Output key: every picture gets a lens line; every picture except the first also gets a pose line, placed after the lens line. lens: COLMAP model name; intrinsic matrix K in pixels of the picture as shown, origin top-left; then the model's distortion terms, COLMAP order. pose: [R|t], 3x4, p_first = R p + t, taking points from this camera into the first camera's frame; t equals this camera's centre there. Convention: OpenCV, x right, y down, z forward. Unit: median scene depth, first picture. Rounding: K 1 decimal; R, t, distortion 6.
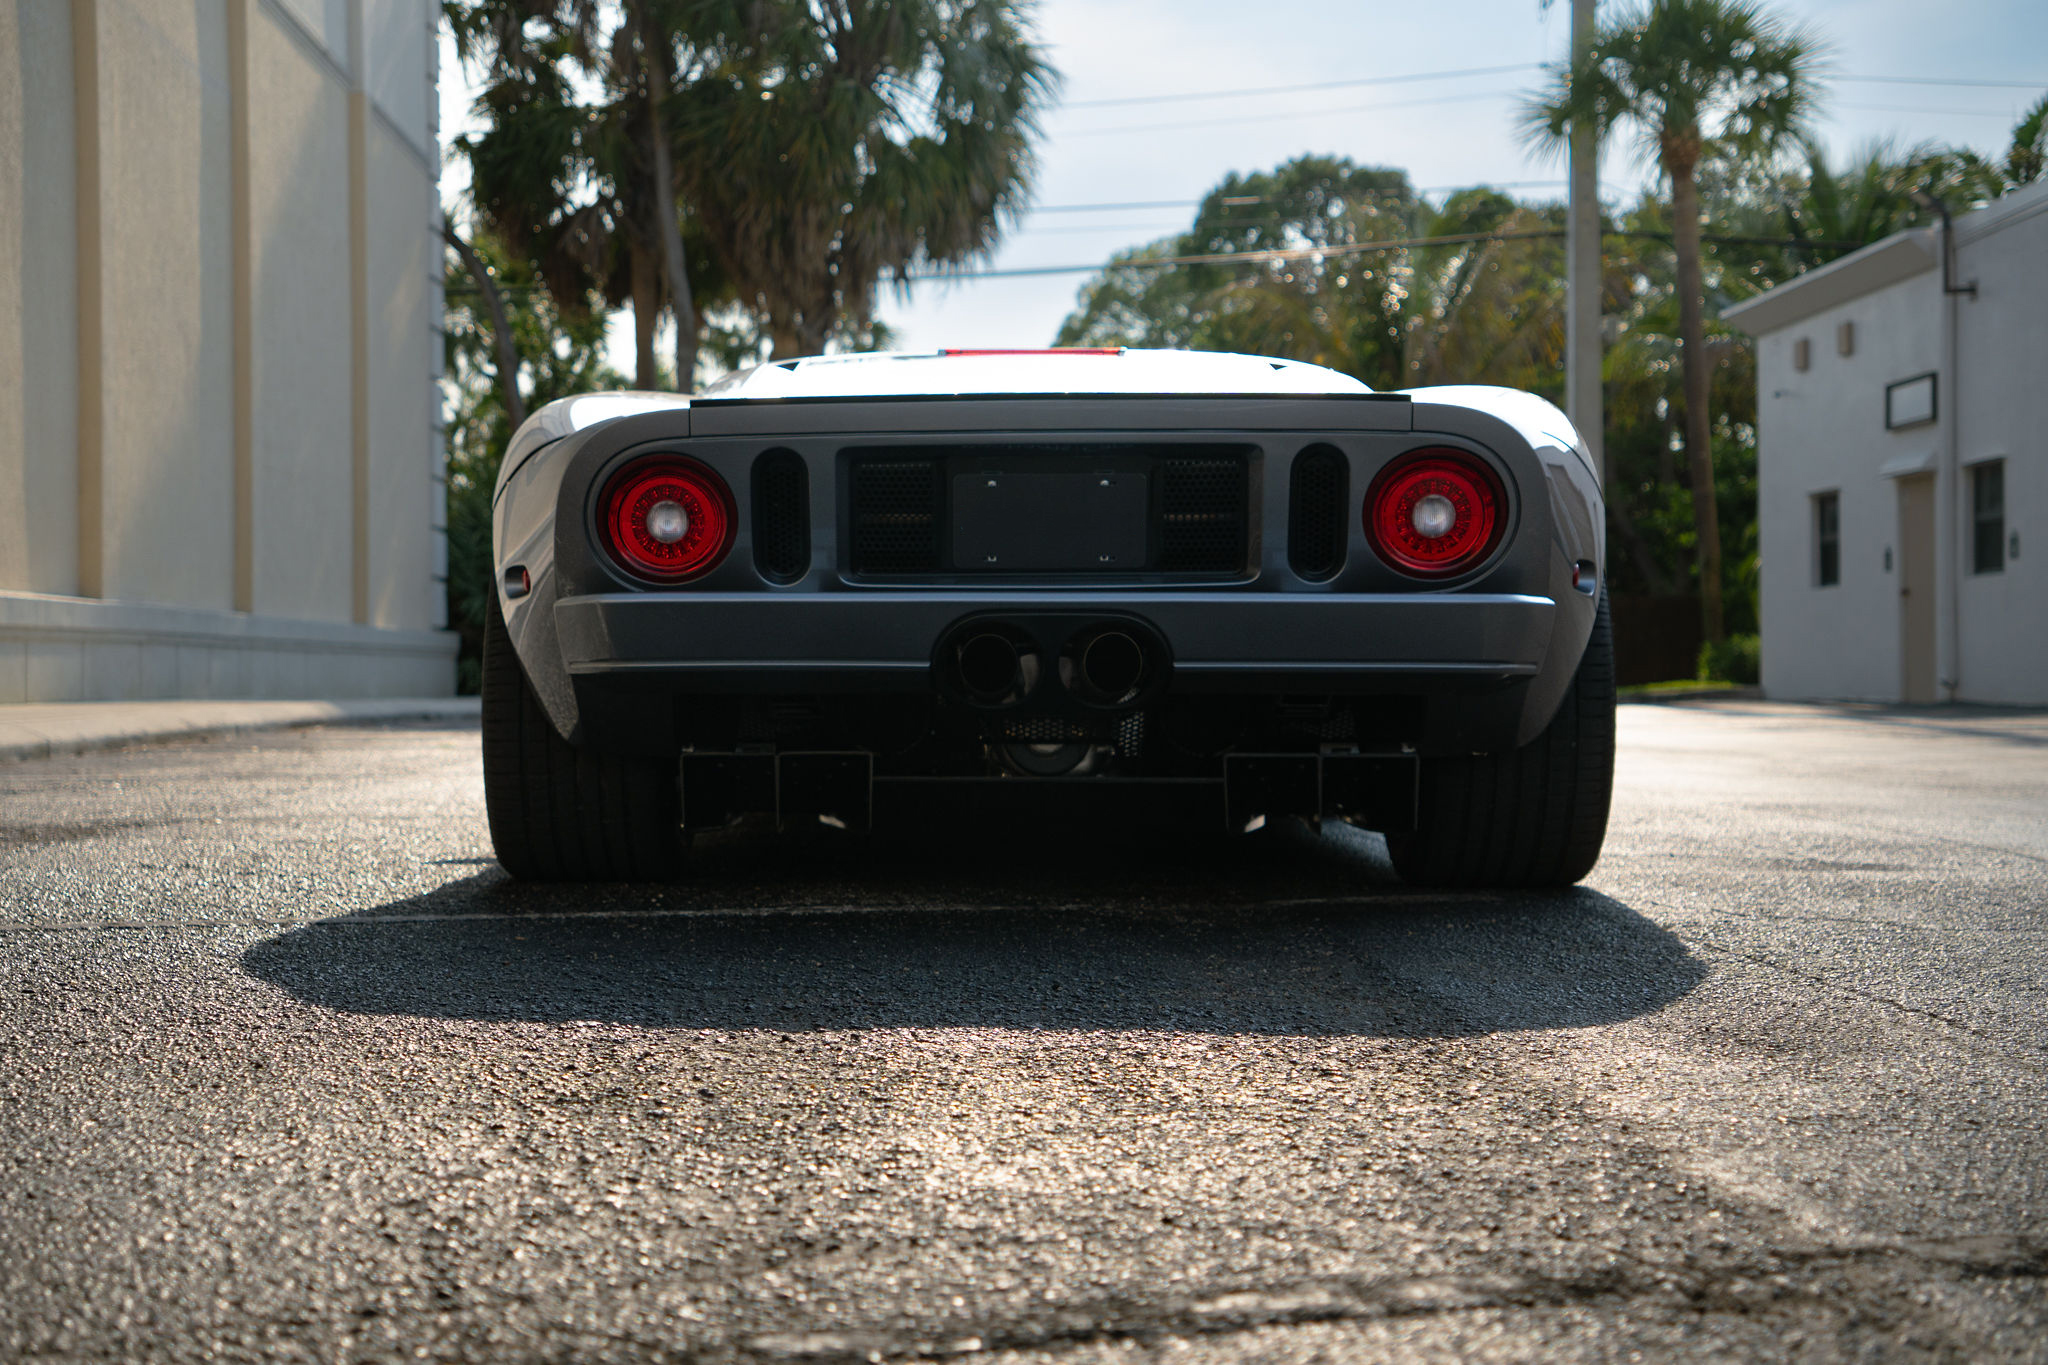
lens RADIAL K [[2989.0, 0, 943.3], [0, 2989.0, 628.5], [0, 0, 1]] dist [0.188449, 0.000000]
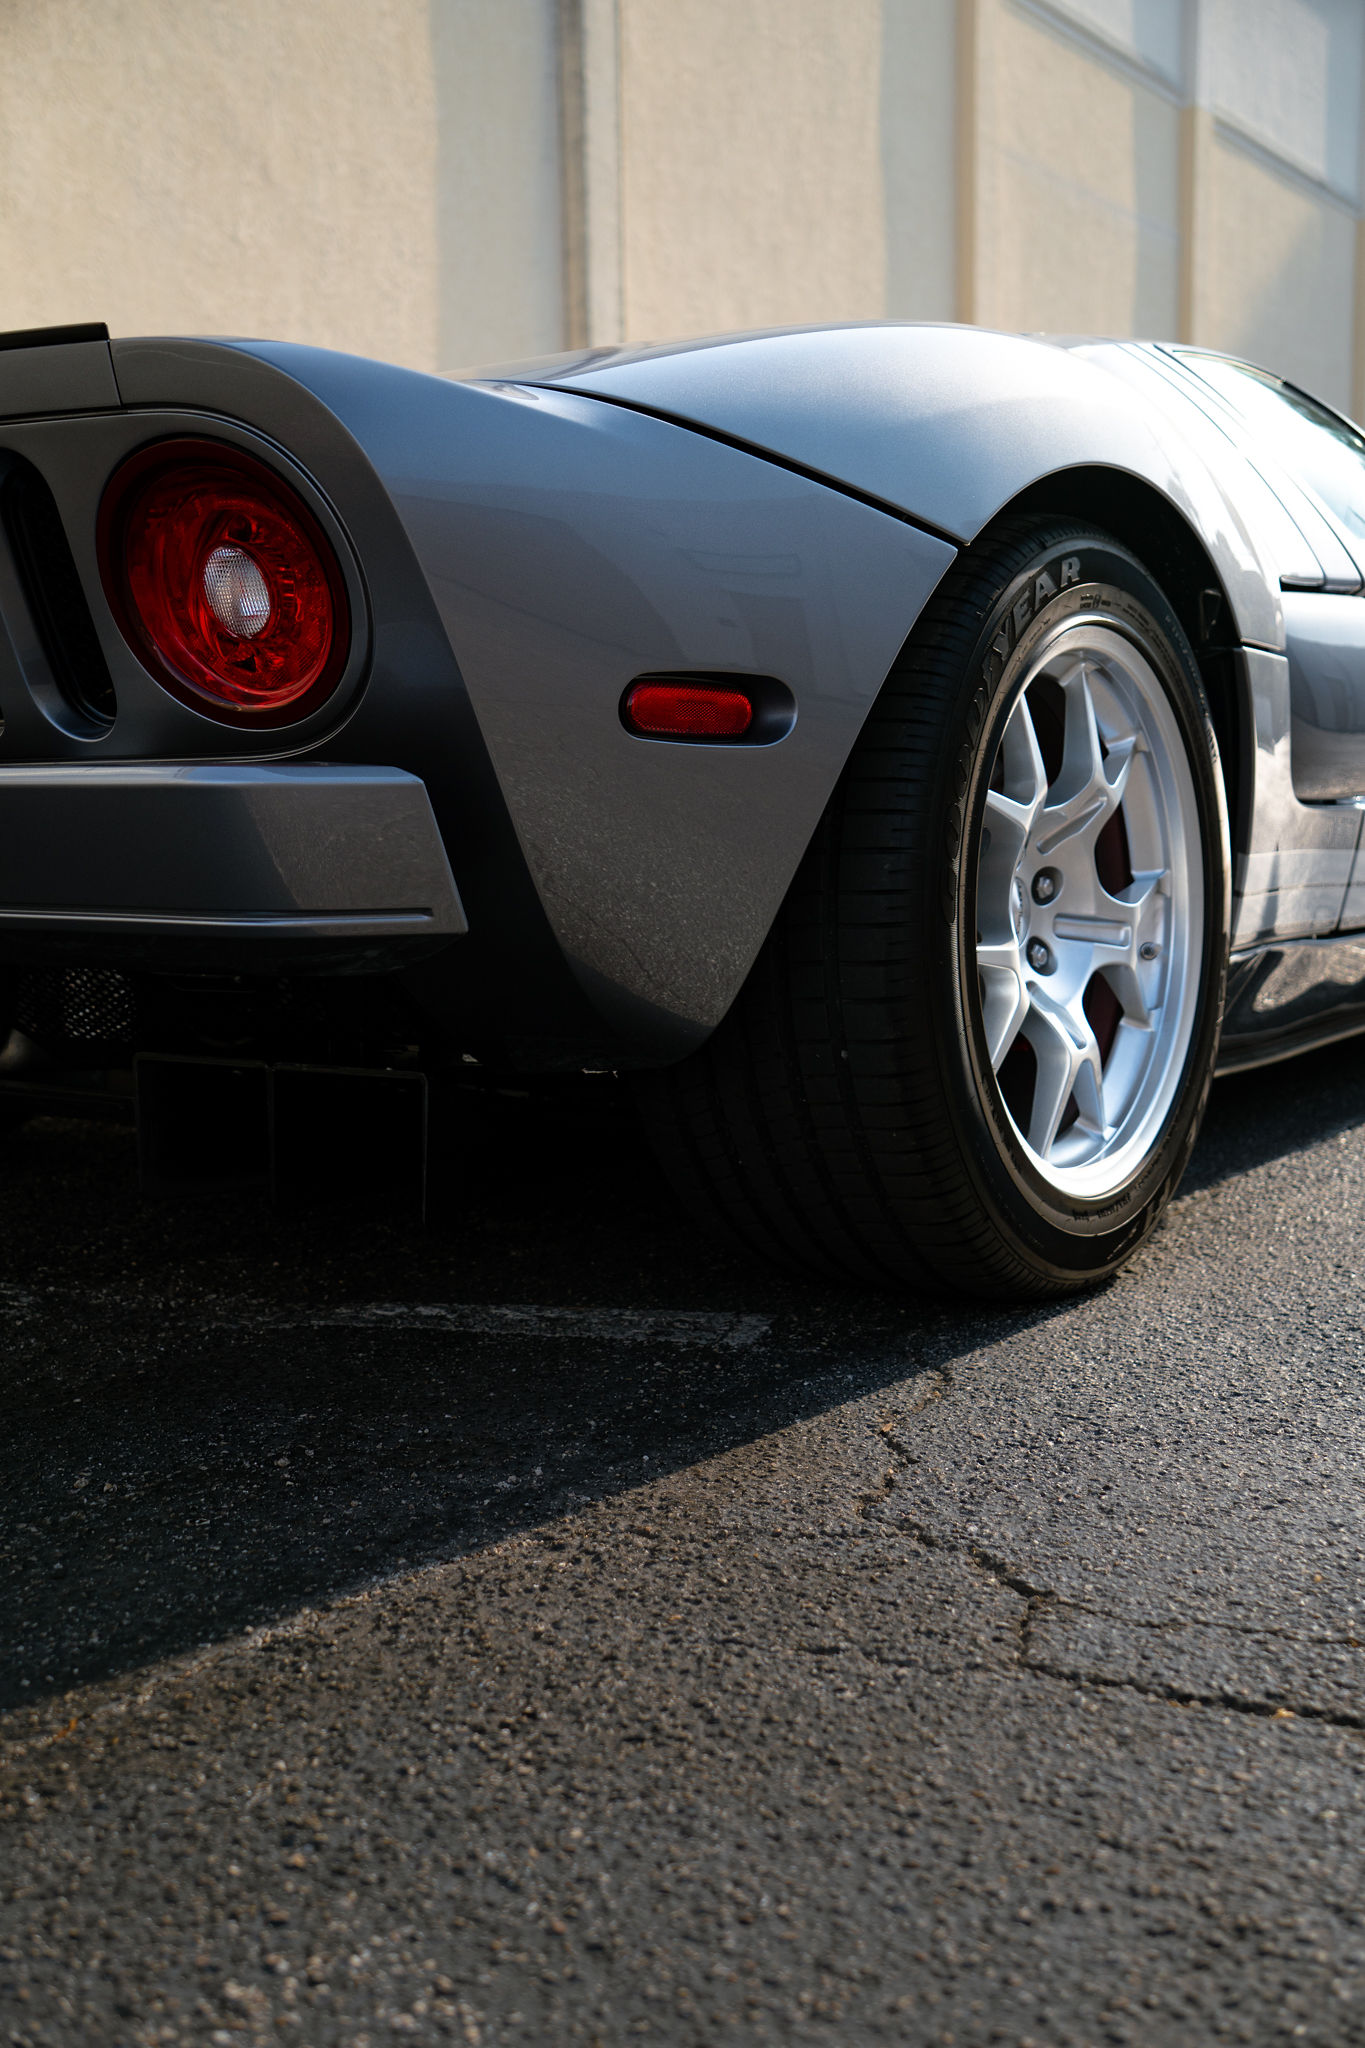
lens RADIAL K [[2332.1, 0, 663.3], [0, 2332.1, 1031.9], [0, 0, 1]] dist [0.085411, 0.000000]
pose [[0.833886, 0.052637, -0.549421, 0.121649], [0.020801, 0.991738, 0.126584, -0.004082], [0.551545, -0.116985, 0.825901, 0.209692]]
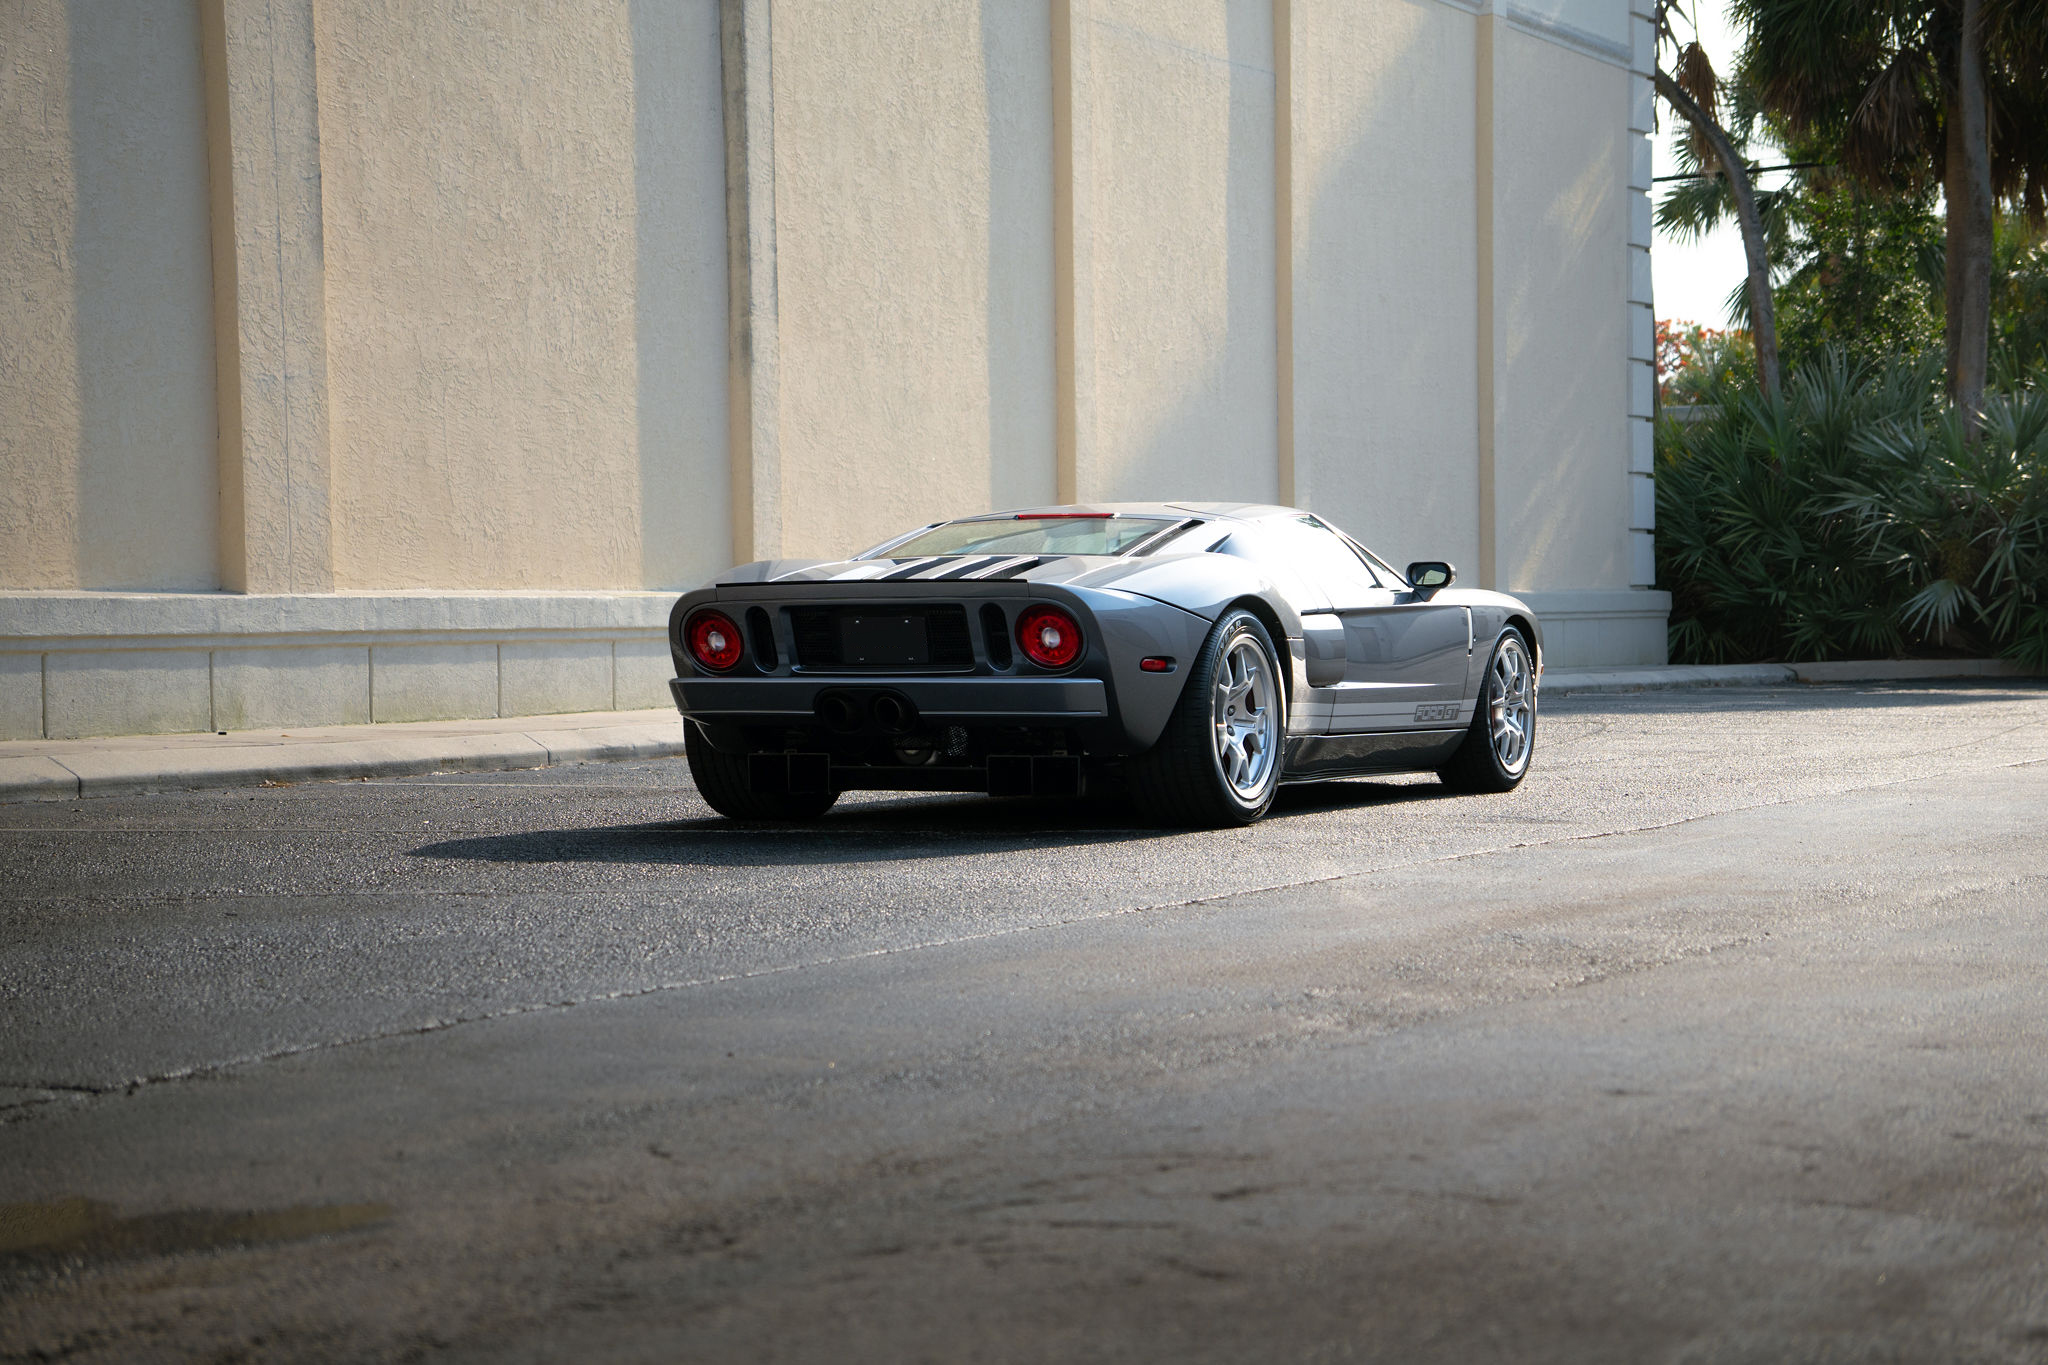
lens RADIAL K [[4353.9, 0, 1039.1], [0, 4353.9, 689.7], [0, 0, 1]] dist [0.575327, 0.000000]
pose [[0.908928, -0.000400, -0.416952, 0.393864], [0.015832, 0.999312, 0.033553, -0.028881], [0.416652, -0.037099, 0.908309, -0.473356]]
